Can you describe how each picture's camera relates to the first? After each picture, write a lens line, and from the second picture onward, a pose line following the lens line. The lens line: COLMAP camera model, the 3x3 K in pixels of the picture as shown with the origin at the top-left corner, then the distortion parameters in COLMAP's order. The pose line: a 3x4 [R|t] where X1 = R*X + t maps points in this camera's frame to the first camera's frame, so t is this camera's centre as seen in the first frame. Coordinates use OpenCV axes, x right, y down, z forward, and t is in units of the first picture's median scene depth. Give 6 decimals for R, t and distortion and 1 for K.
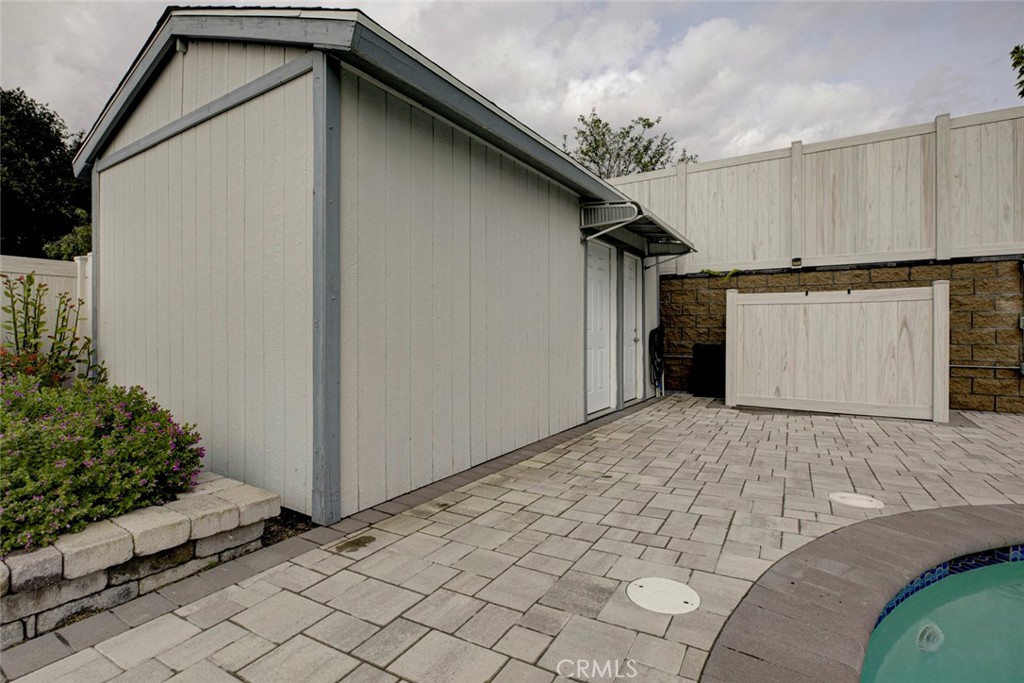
lens RADIAL K [[475.3, 0, 513.5], [0, 475.3, 339.2], [0, 0, 1]] dist [0.002808, 0.000303]
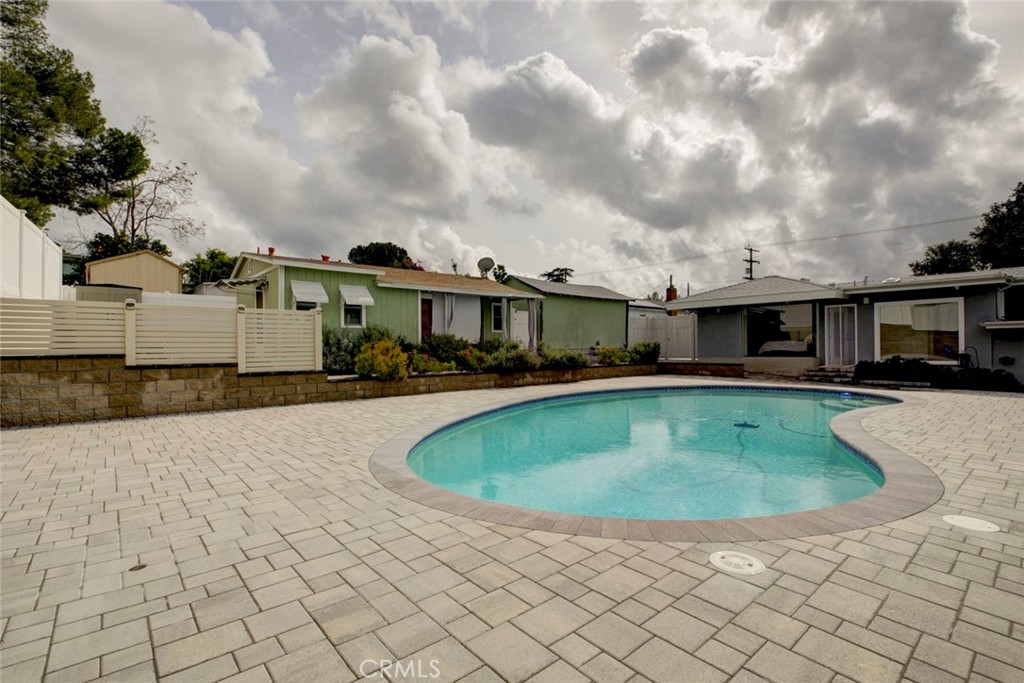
lens RADIAL K [[475.3, 0, 500.9], [0, 475.3, 343.8], [0, 0, 1]] dist [0.002808, 0.000303]
pose [[-0.943039, 0.006609, 0.332618, 0.954318], [0.005949, 0.999978, -0.003001, -0.087117], [-0.332630, -0.000851, -0.943057, 2.282849]]
